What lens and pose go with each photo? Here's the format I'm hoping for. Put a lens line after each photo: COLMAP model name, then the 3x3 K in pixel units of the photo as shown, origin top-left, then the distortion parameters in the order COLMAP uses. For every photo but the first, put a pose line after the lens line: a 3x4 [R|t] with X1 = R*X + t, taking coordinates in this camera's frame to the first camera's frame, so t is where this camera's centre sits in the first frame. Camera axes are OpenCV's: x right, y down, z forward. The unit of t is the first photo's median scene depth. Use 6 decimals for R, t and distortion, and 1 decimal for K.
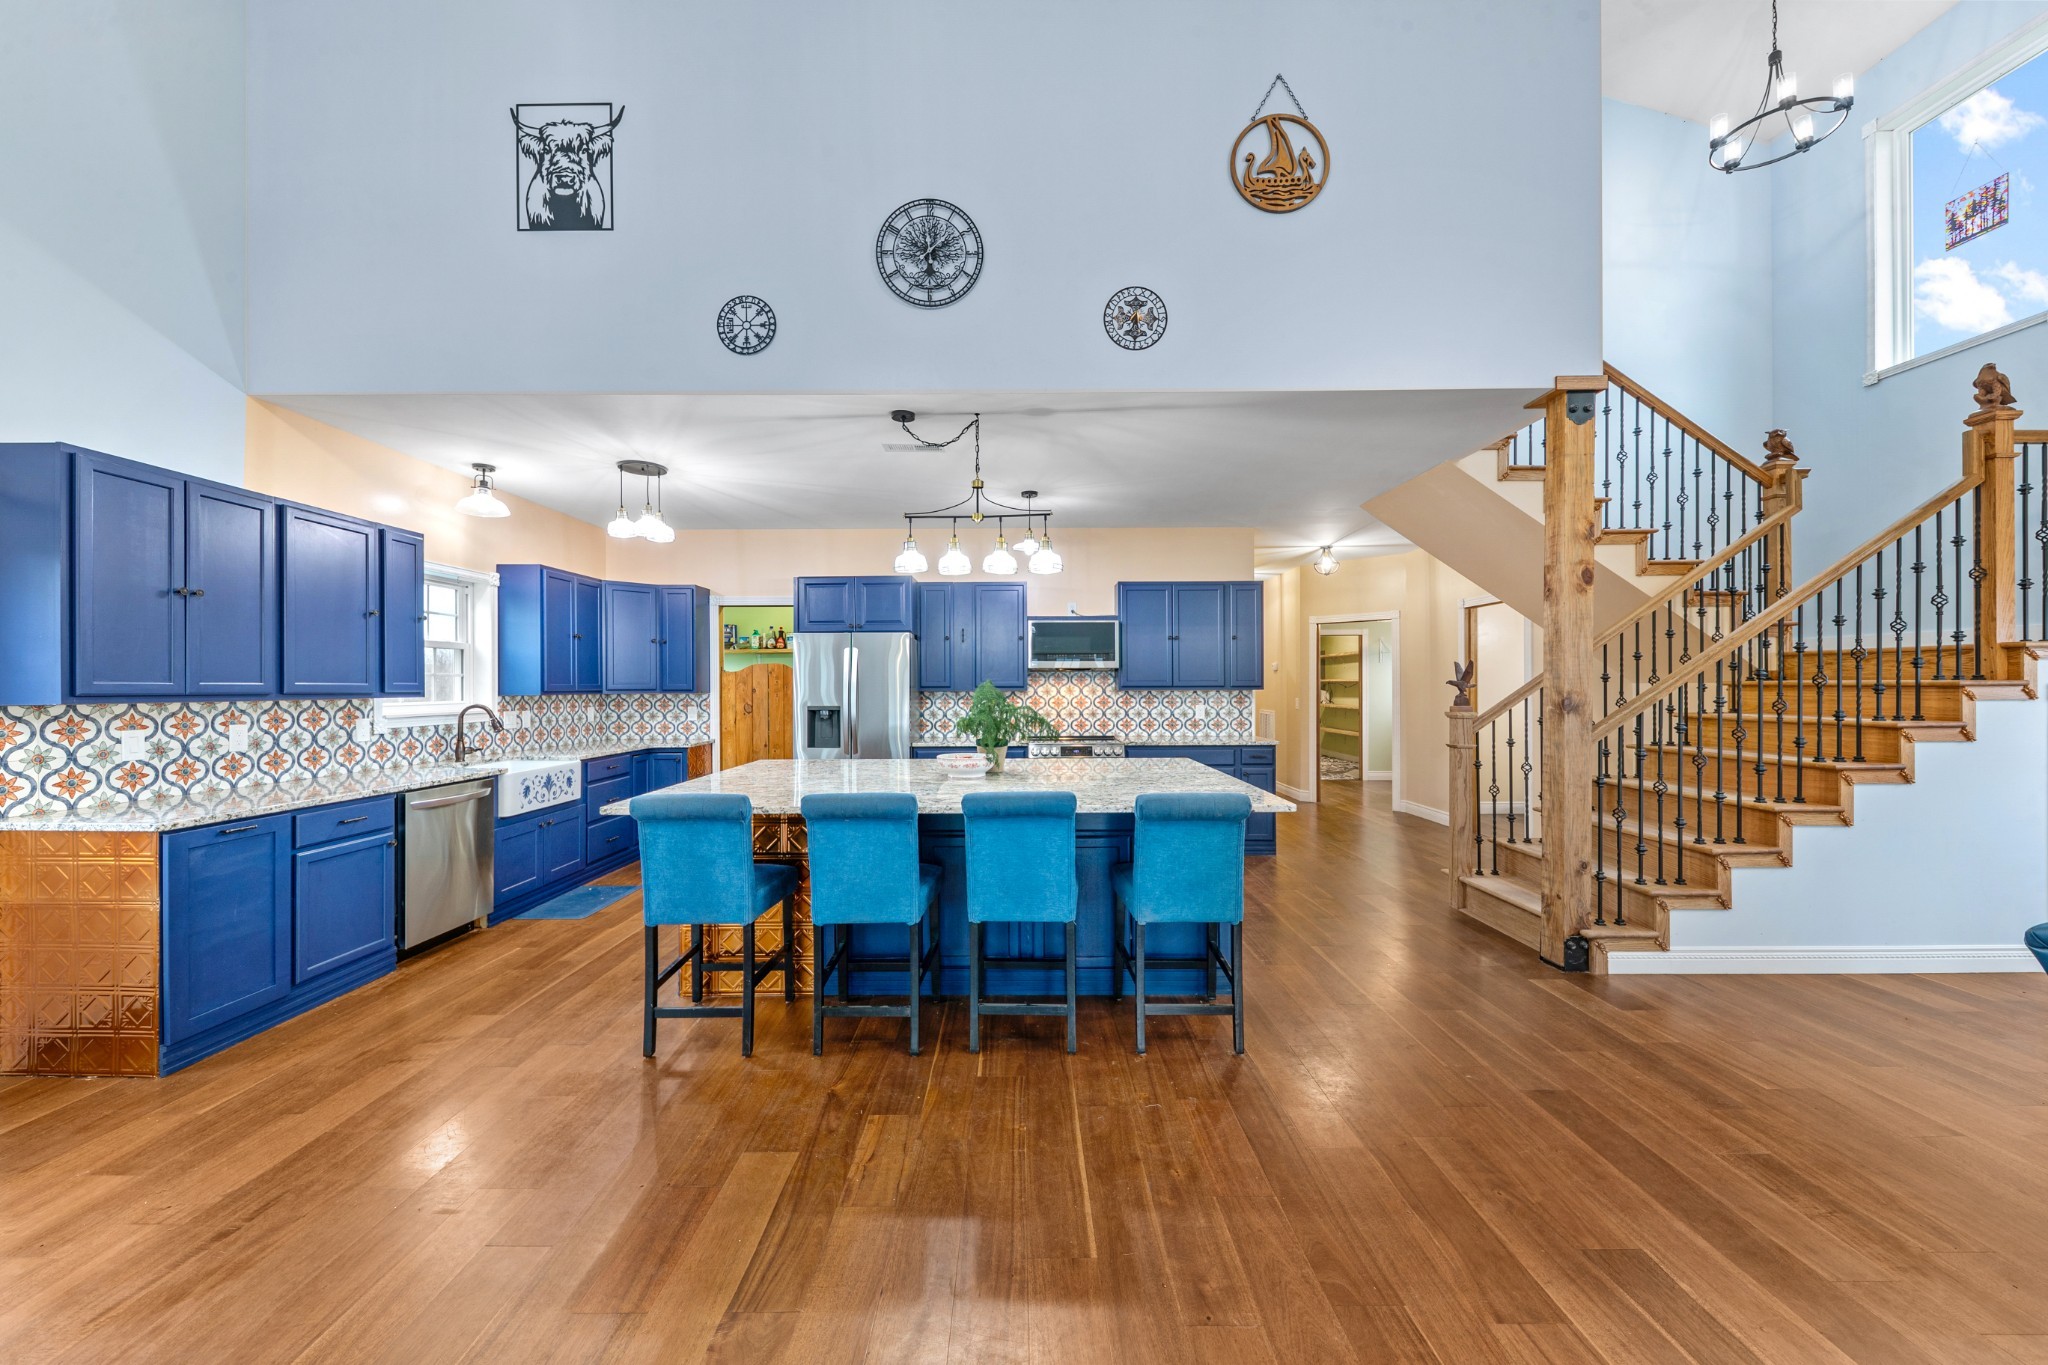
lens RADIAL K [[768.8, 0, 1016.5], [0, 768.8, 689.8], [0, 0, 1]] dist [0.002141, -0.000028]
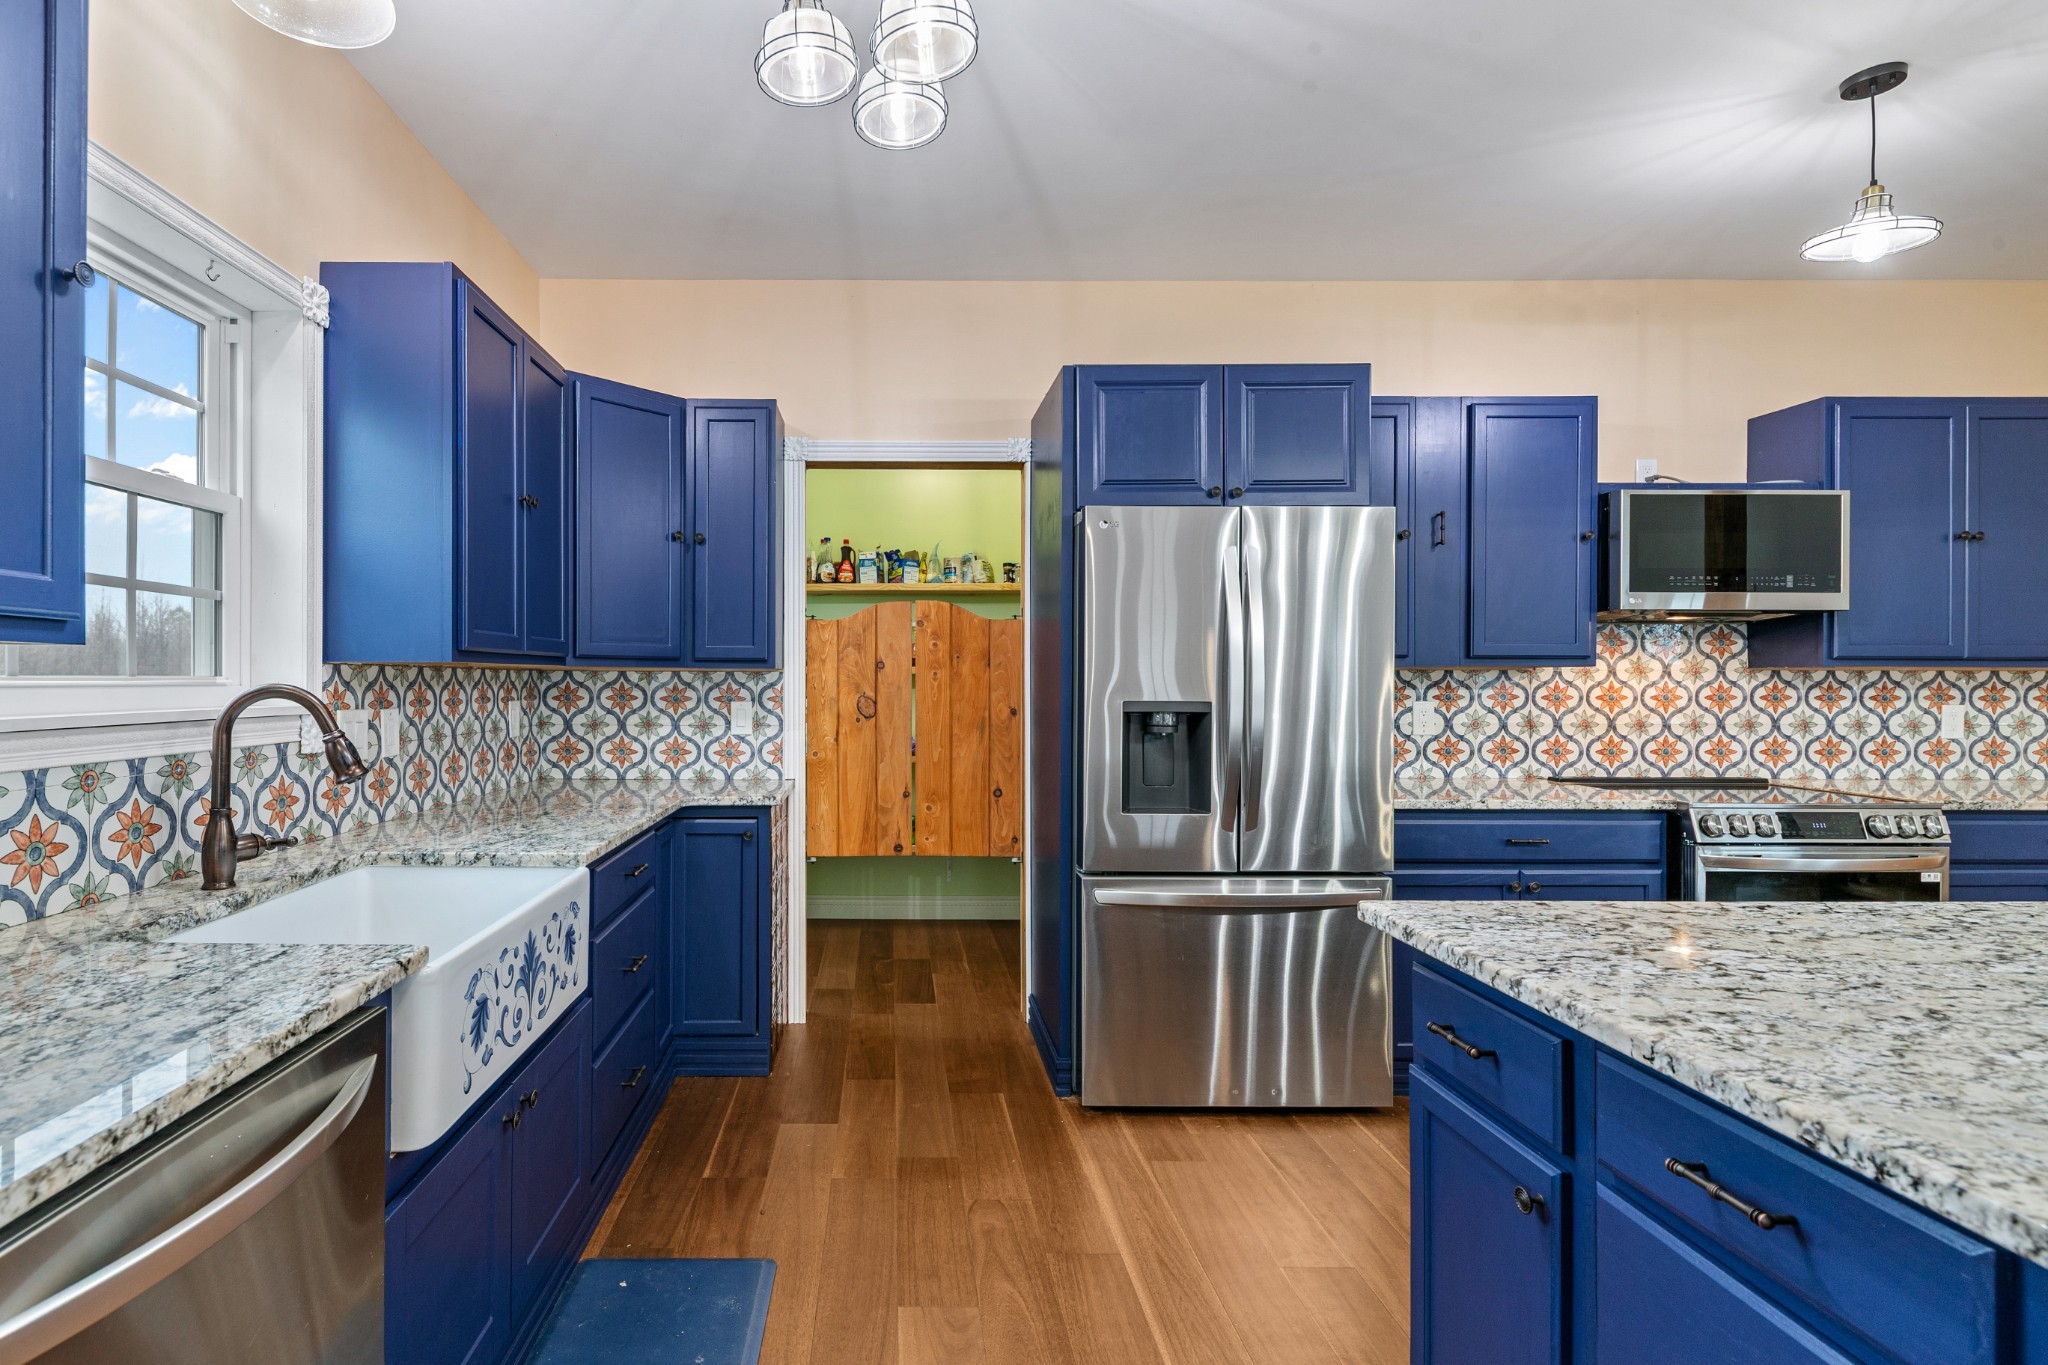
lens RADIAL K [[1211.9, 0, 1026.2], [0, 1211.9, 688.0], [0, 0, 1]] dist [0.002556, -0.000344]
pose [[0.999850, 0.005817, -0.016285, -0.308692], [-0.005721, 0.999966, 0.005923, 0.011647], [0.016319, -0.005829, 0.999850, 0.411630]]
